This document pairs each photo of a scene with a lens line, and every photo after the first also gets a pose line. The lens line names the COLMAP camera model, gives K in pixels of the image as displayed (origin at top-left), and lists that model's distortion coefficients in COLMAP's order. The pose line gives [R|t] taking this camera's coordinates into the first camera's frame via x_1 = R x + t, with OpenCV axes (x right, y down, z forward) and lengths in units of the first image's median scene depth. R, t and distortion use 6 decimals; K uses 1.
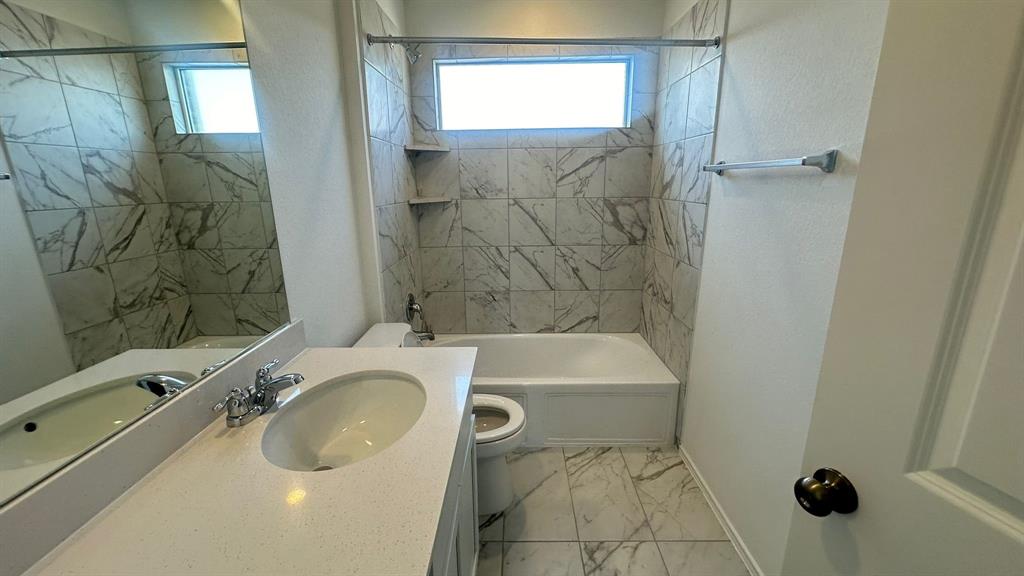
lens RADIAL K [[409.6, 0, 512.0], [0, 409.6, 288.0], [0, 0, 1]] dist [-0.000907, -0.000038]
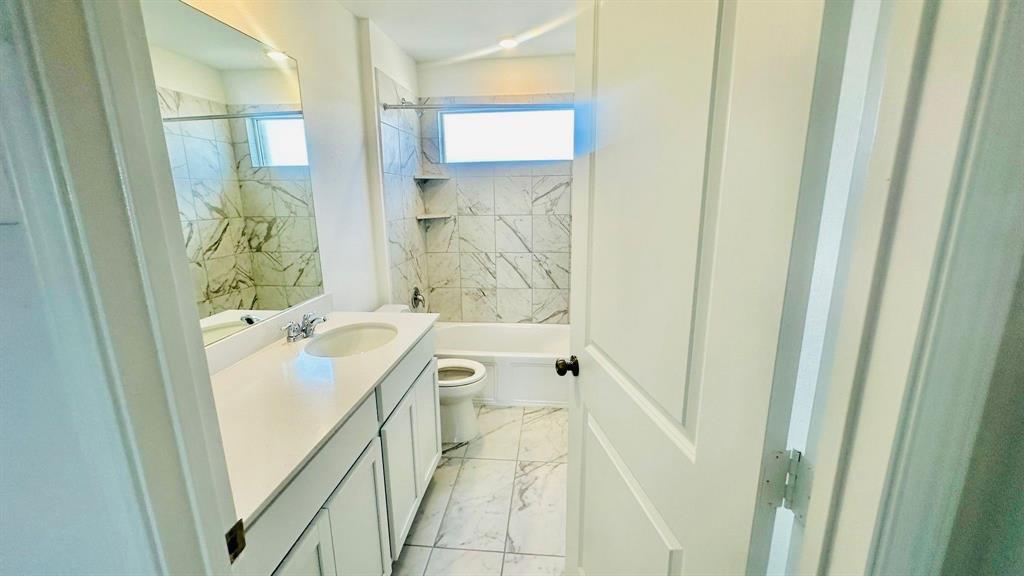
lens RADIAL K [[409.6, 0, 512.0], [0, 409.6, 288.0], [0, 0, 1]] dist [-0.000907, -0.000038]
pose [[0.995926, 0.020506, -0.087807, 0.163487], [-0.023095, 0.999325, -0.028576, 0.044059], [0.087162, 0.030487, 0.995728, -0.262492]]
